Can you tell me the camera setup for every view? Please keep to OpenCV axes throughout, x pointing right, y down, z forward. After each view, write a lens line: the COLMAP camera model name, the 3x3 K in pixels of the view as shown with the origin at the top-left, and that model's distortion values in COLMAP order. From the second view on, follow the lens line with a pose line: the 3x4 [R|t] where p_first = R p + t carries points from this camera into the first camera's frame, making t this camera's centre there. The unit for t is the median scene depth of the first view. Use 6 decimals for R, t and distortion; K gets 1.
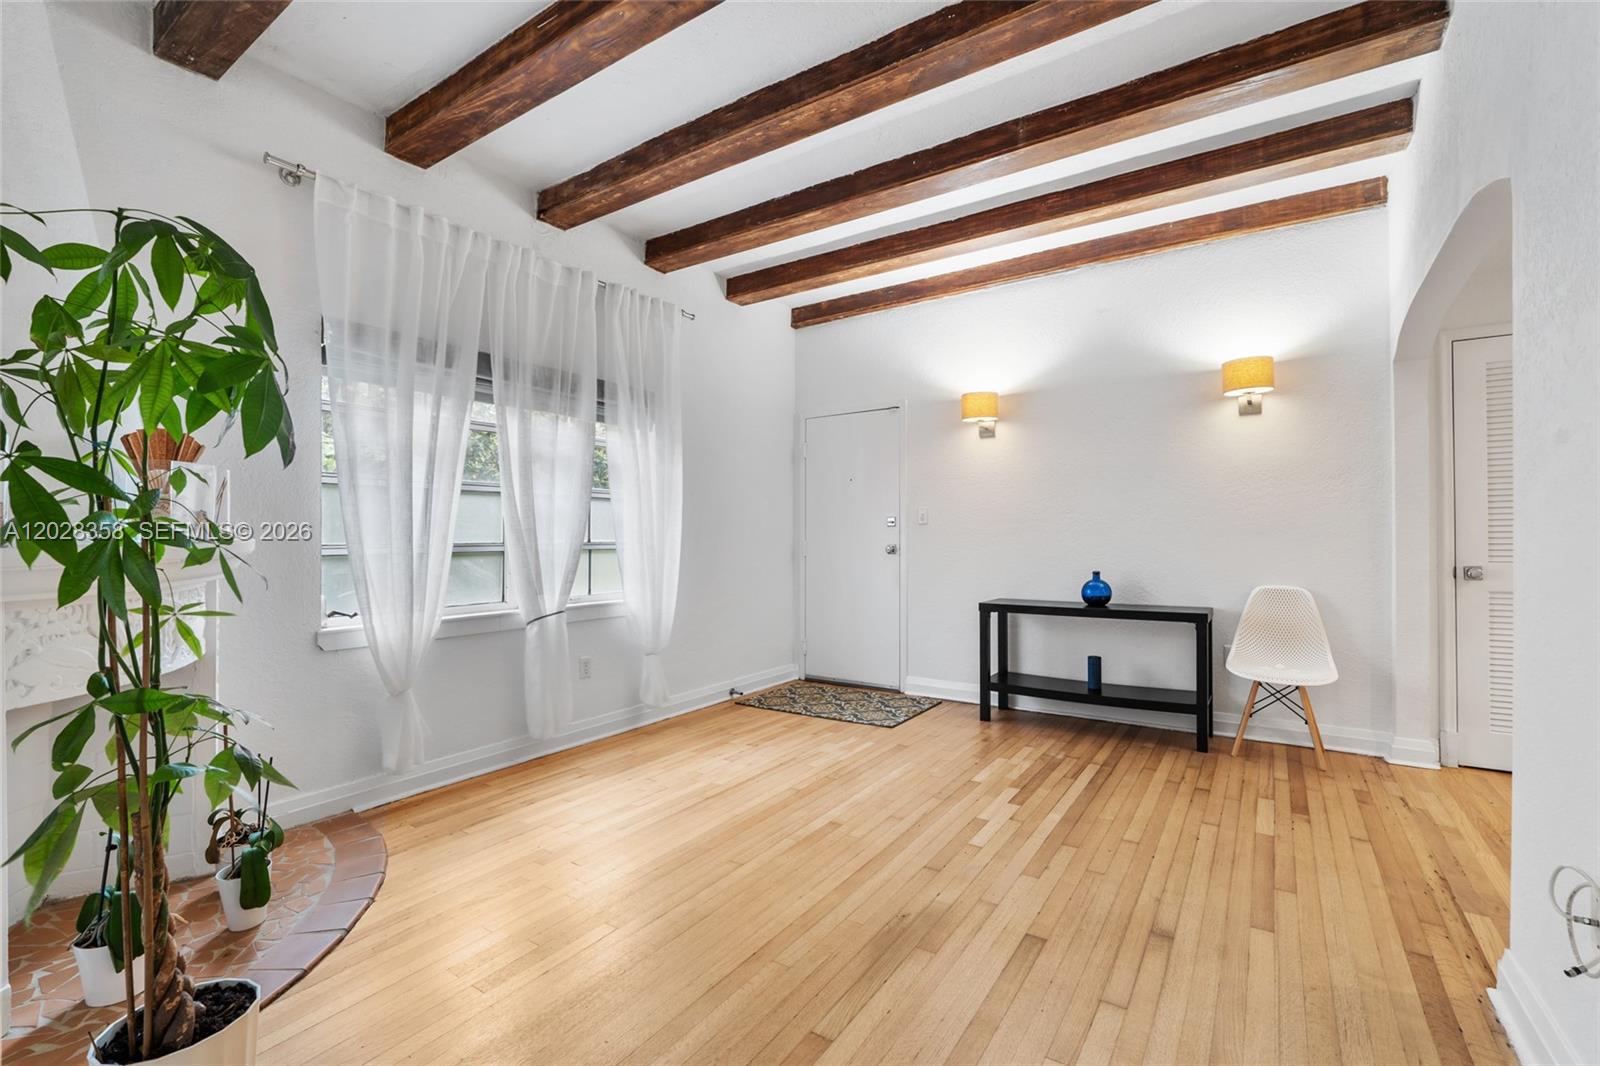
lens RADIAL K [[710.0, 0, 800.2], [0, 710.0, 534.7], [0, 0, 1]] dist [-0.002663, 0.000282]
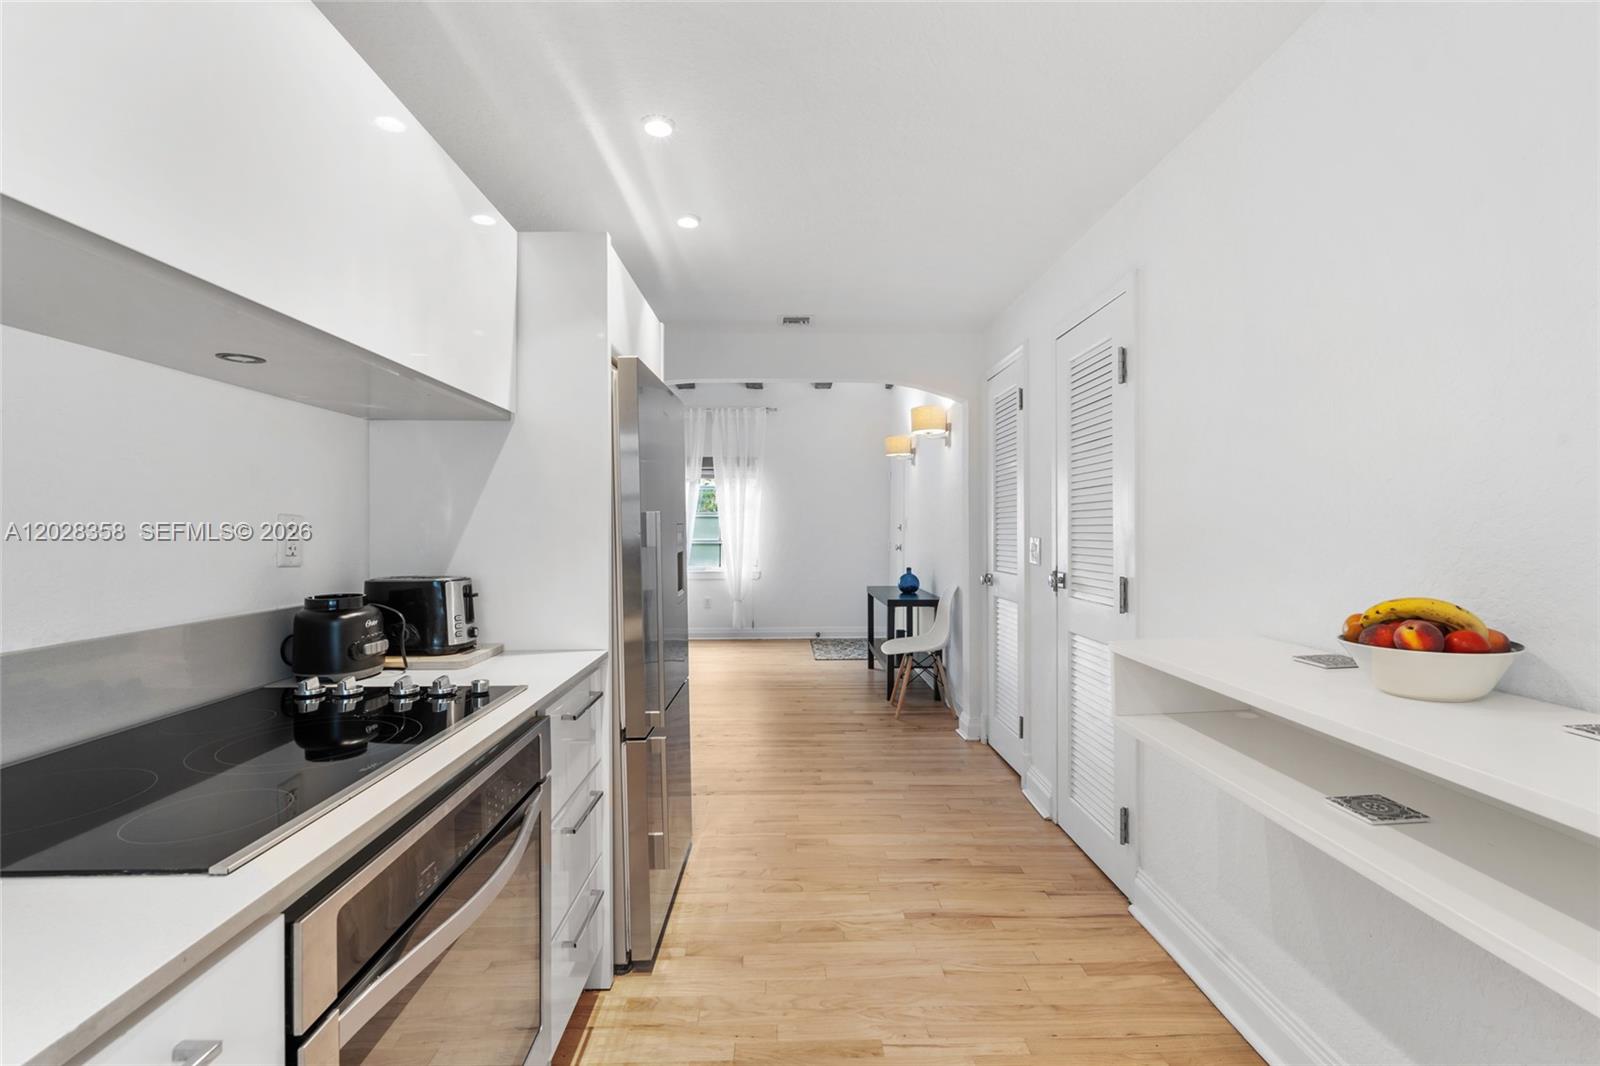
lens RADIAL K [[710.0, 0, 808.1], [0, 710.0, 534.2], [0, 0, 1]] dist [-0.002663, 0.000282]
pose [[0.583406, 0.008819, -0.812132, 1.727407], [0.004767, 0.999887, 0.014283, -0.037634], [0.812166, -0.012204, 0.583298, 0.076917]]
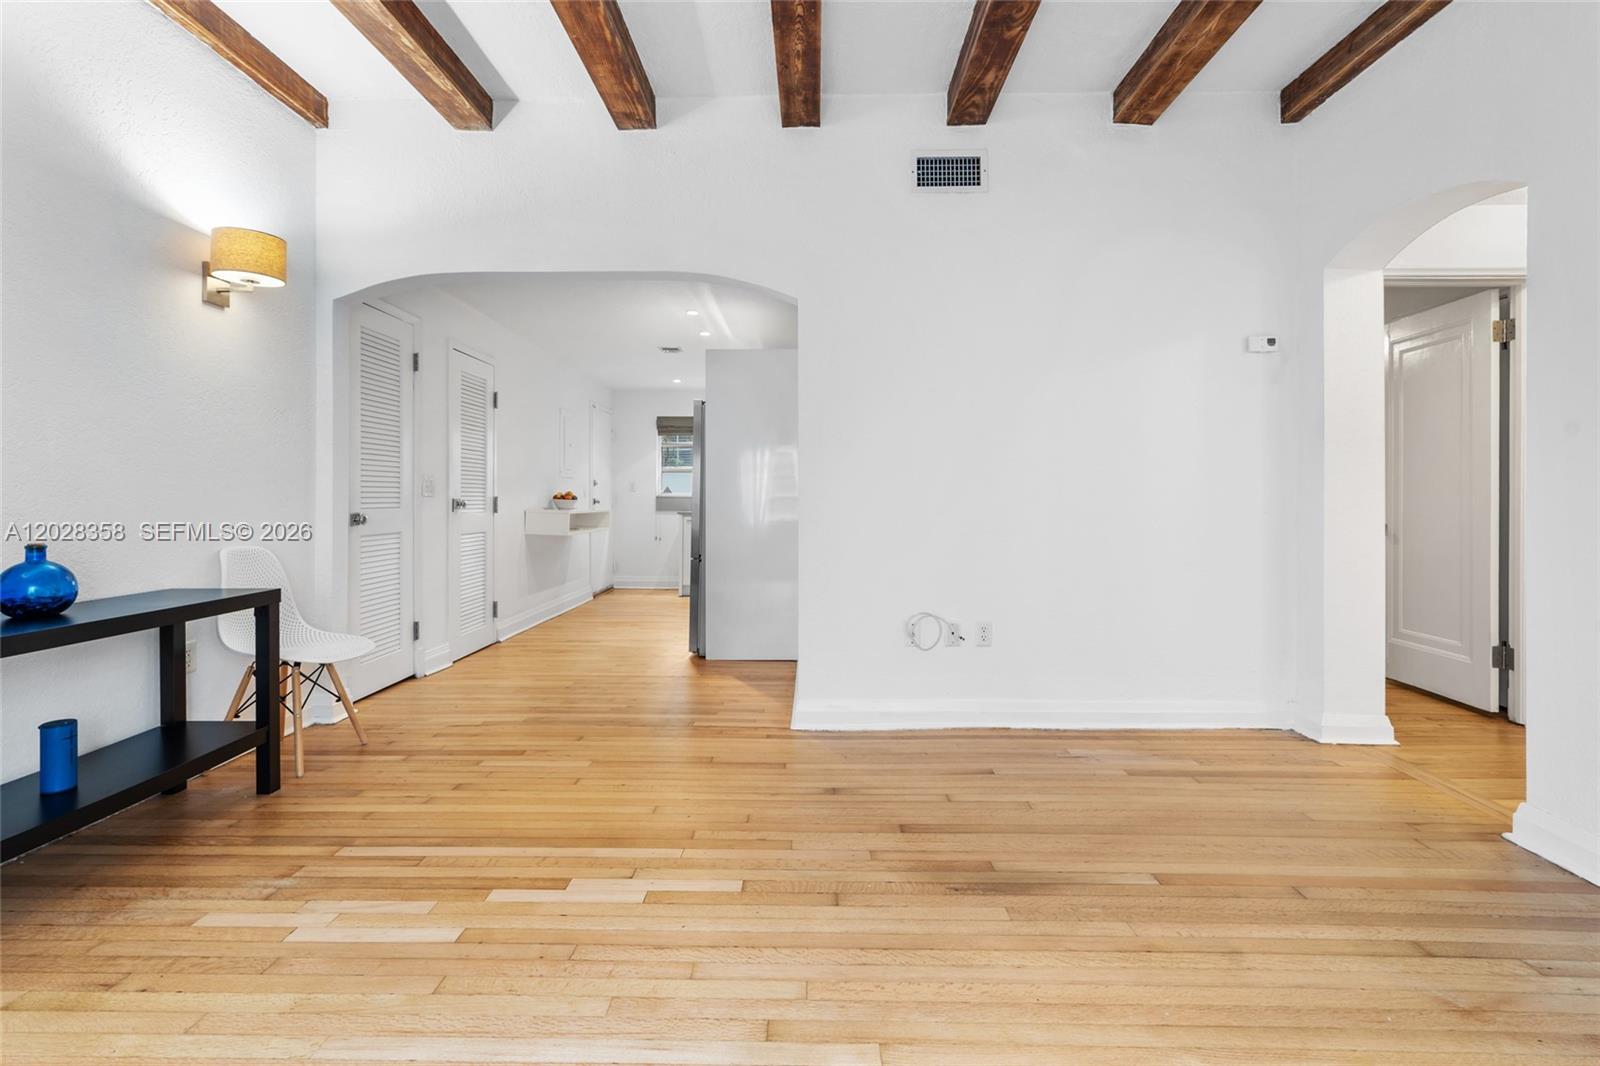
lens RADIAL K [[710.0, 0, 798.9], [0, 710.0, 502.8], [0, 0, 1]] dist [-0.002663, 0.000282]
pose [[-0.543000, -0.002948, 0.839728, -0.313801], [-0.005951, 0.999982, -0.000337, 0.024867], [-0.839712, -0.005180, -0.543008, 1.026858]]
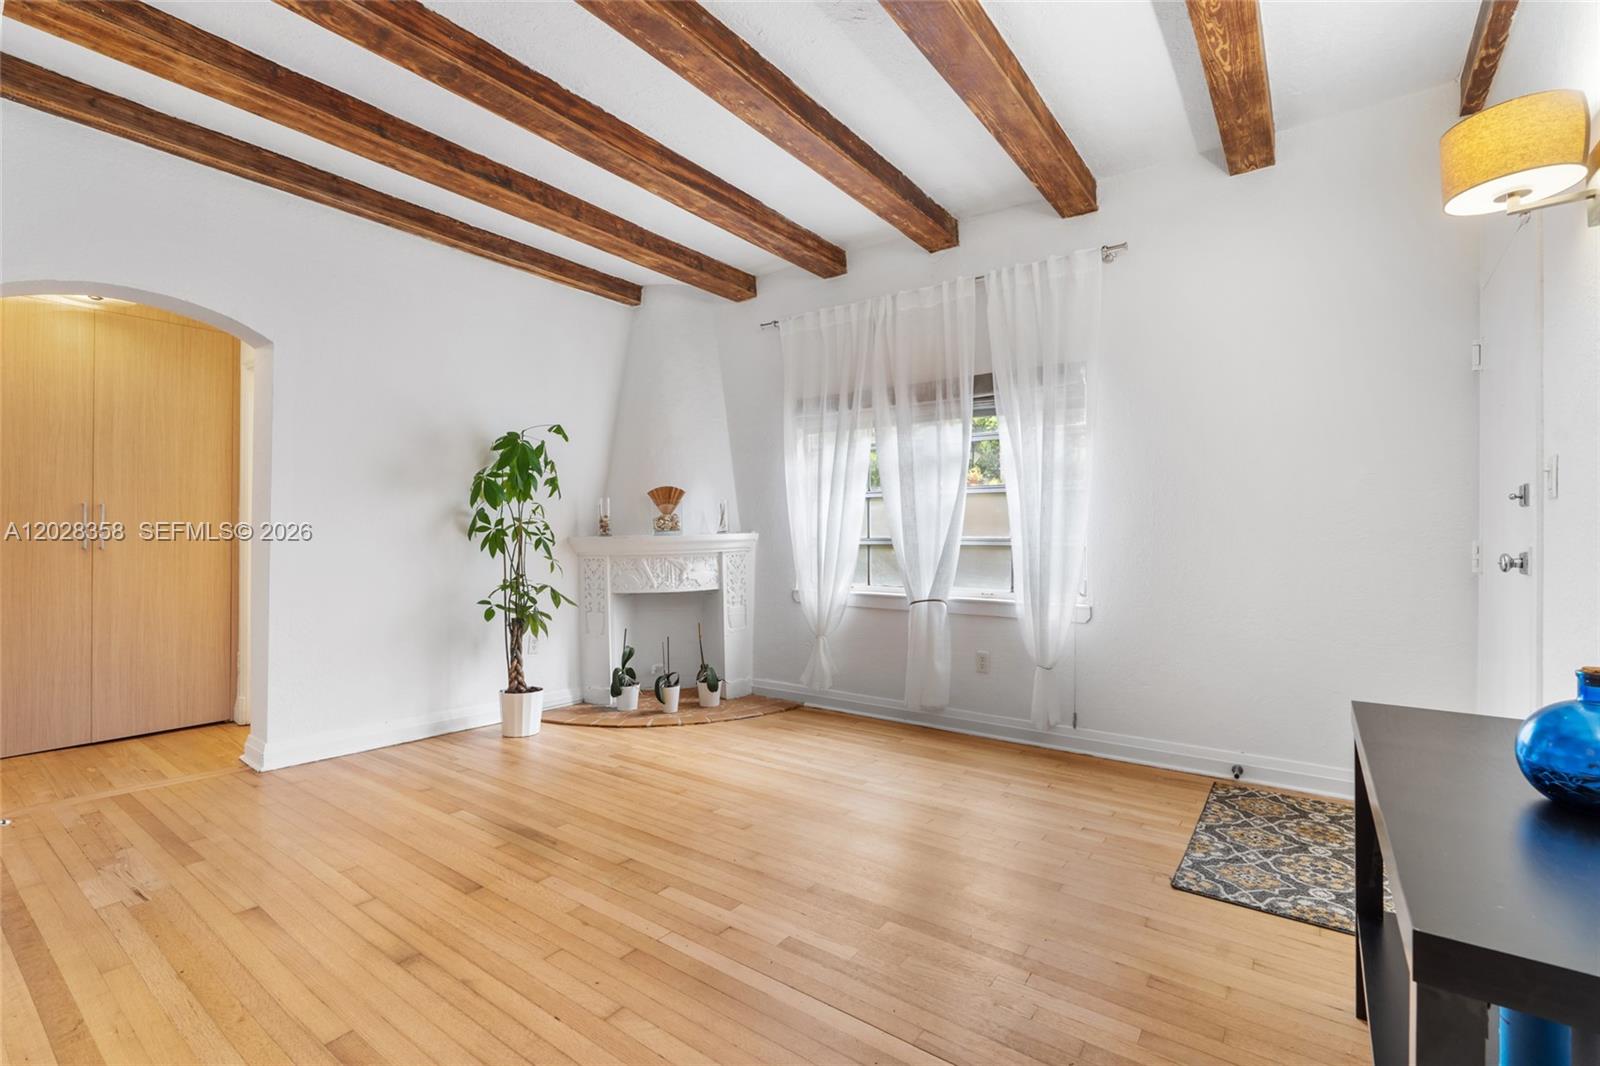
lens RADIAL K [[710.0, 0, 804.7], [0, 710.0, 532.9], [0, 0, 1]] dist [-0.002663, 0.000282]
pose [[-0.037671, 0.000096, -0.999290, 0.833568], [0.002581, 0.999997, -0.000001, 0.002536], [0.999287, -0.002579, -0.037671, 0.911246]]
